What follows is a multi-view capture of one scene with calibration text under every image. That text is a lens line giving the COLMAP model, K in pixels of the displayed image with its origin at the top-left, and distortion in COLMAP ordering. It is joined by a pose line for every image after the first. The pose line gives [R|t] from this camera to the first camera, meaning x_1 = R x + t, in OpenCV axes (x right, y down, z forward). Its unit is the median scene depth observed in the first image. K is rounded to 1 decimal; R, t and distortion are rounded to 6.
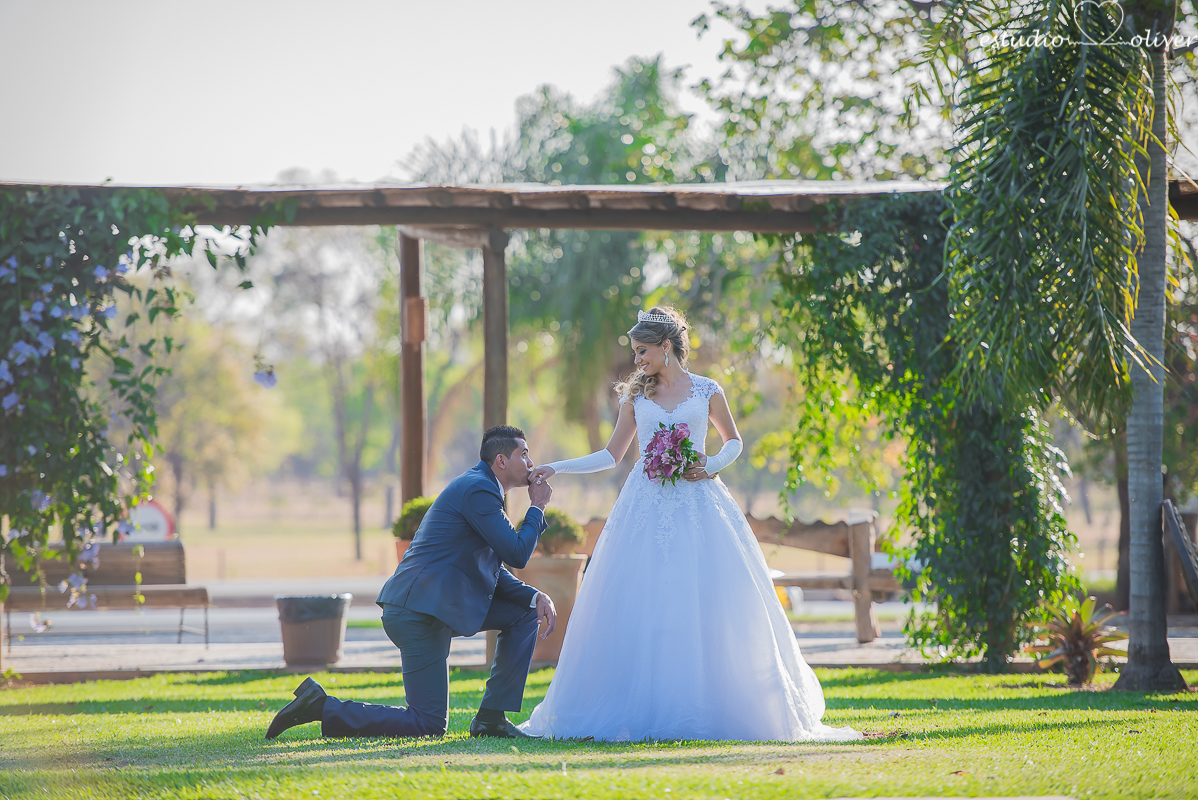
lens RADIAL K [[6056.3, 0, 599.0], [0, 6056.3, 400.0], [0, 0, 1]] dist [1.900262, 1.080219]
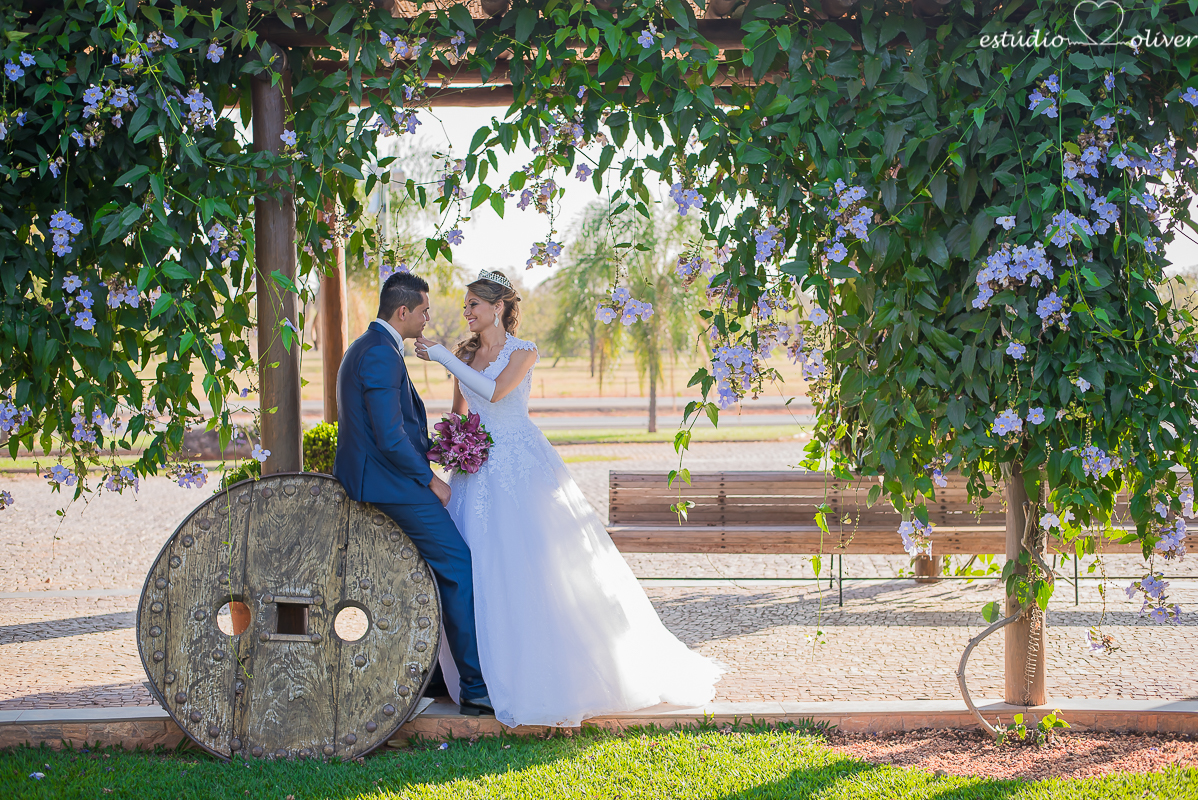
lens RADIAL K [[1756.4, 0, 599.0], [0, 1756.4, 400.0], [0, 0, 1]] dist [-0.101683, 0.064082]
pose [[0.920368, 0.008302, -0.390965, -0.067965], [0.010411, 0.998900, 0.045720, 0.001086], [0.390914, -0.046150, 0.919269, 0.817150]]
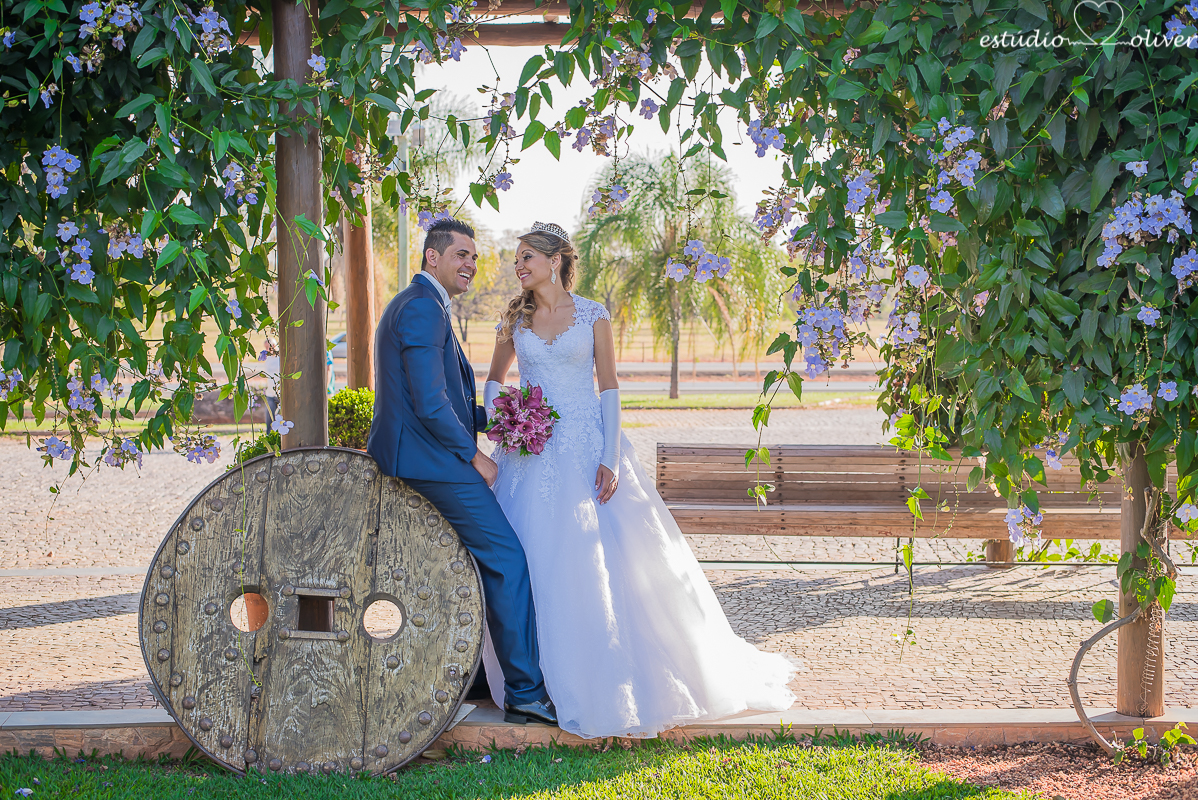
lens RADIAL K [[1756.4, 0, 599.0], [0, 1756.4, 400.0], [0, 0, 1]] dist [-0.101683, 0.064082]
pose [[0.917112, 0.024387, -0.397883, -0.081605], [0.002094, 0.997818, 0.065986, 0.001821], [0.398624, -0.061350, 0.915060, 0.836360]]
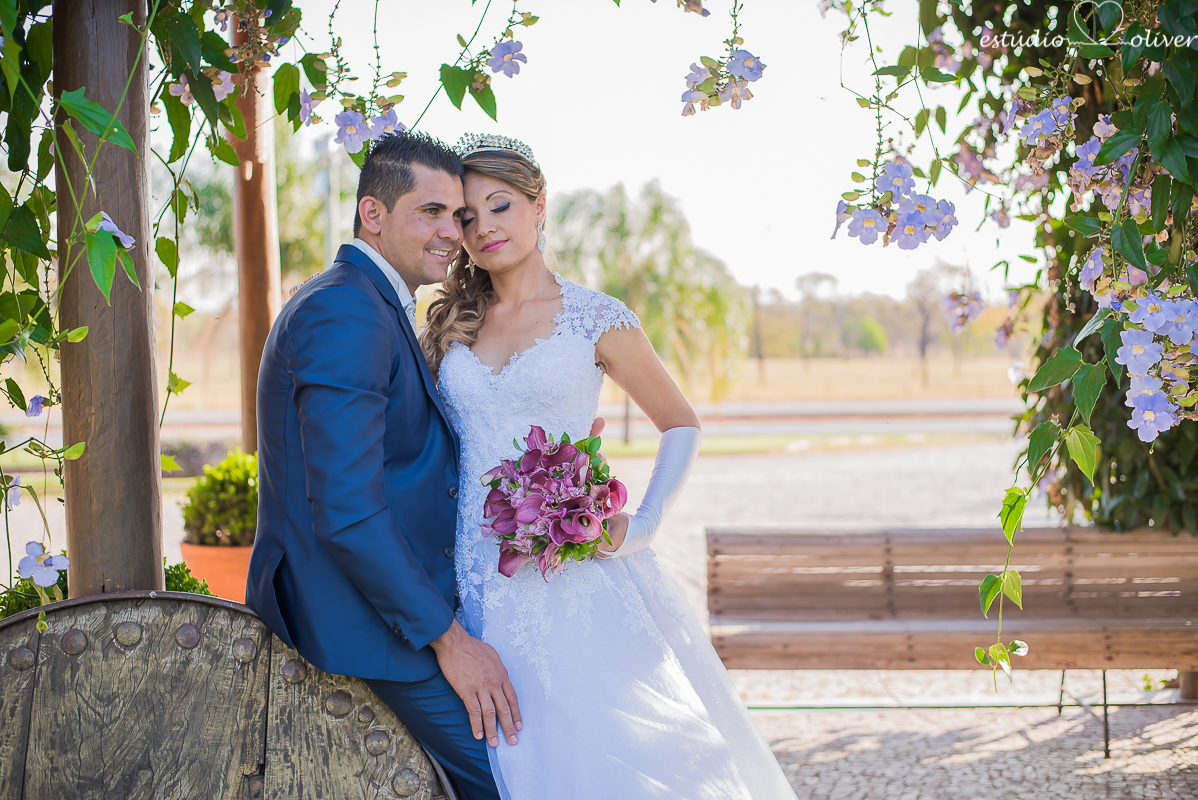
lens RADIAL K [[1766.3, 0, 599.0], [0, 1766.3, 400.0], [0, 0, 1]] dist [-0.133246, 0.028800]
pose [[0.931564, 0.003795, -0.363558, -0.123809], [0.012121, 0.999066, 0.041486, 0.005291], [0.363376, -0.043054, 0.930647, 0.912023]]
